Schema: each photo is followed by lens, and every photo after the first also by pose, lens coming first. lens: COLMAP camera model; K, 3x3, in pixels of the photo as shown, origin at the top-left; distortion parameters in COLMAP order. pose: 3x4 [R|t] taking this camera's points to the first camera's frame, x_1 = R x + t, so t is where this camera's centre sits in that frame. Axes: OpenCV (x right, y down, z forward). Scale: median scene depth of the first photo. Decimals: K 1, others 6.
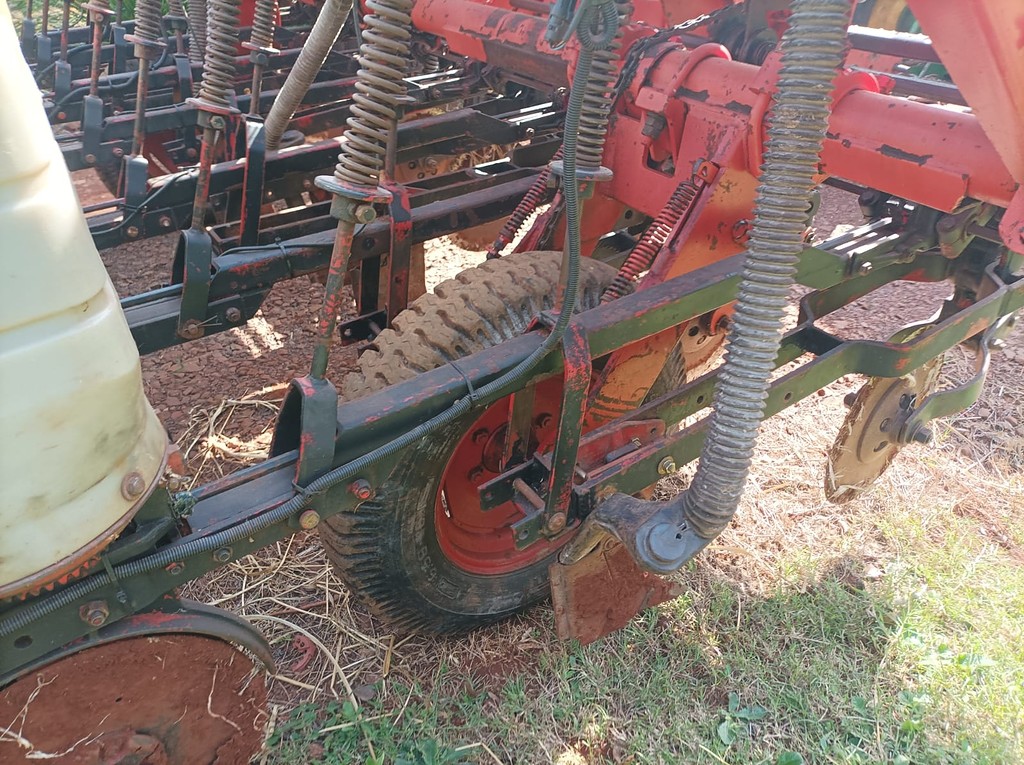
lens RADIAL K [[796.7, 0, 511.4], [0, 796.7, 403.2], [0, 0, 1]] dist [0.111774, -0.157510]
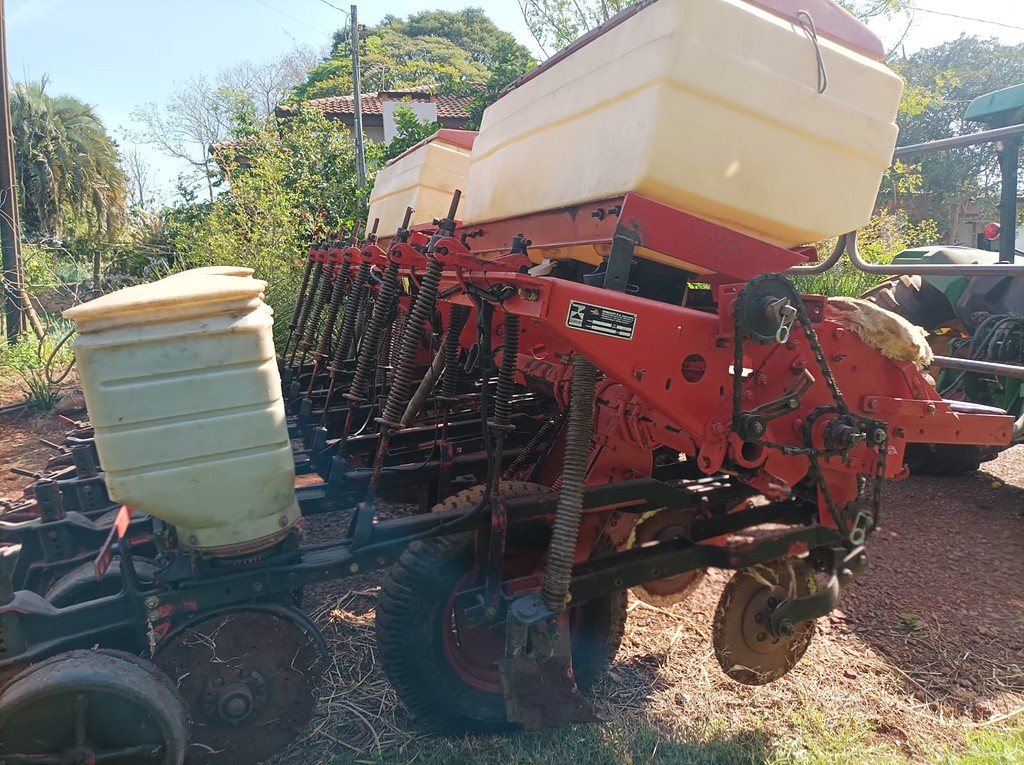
lens RADIAL K [[796.7, 0, 511.4], [0, 796.7, 403.2], [0, 0, 1]] dist [0.111774, -0.157510]
pose [[0.974938, 0.029861, -0.220465, 0.396561], [-0.112384, 0.921325, -0.372197, 0.310391], [0.192006, 0.387645, 0.901590, -0.657985]]
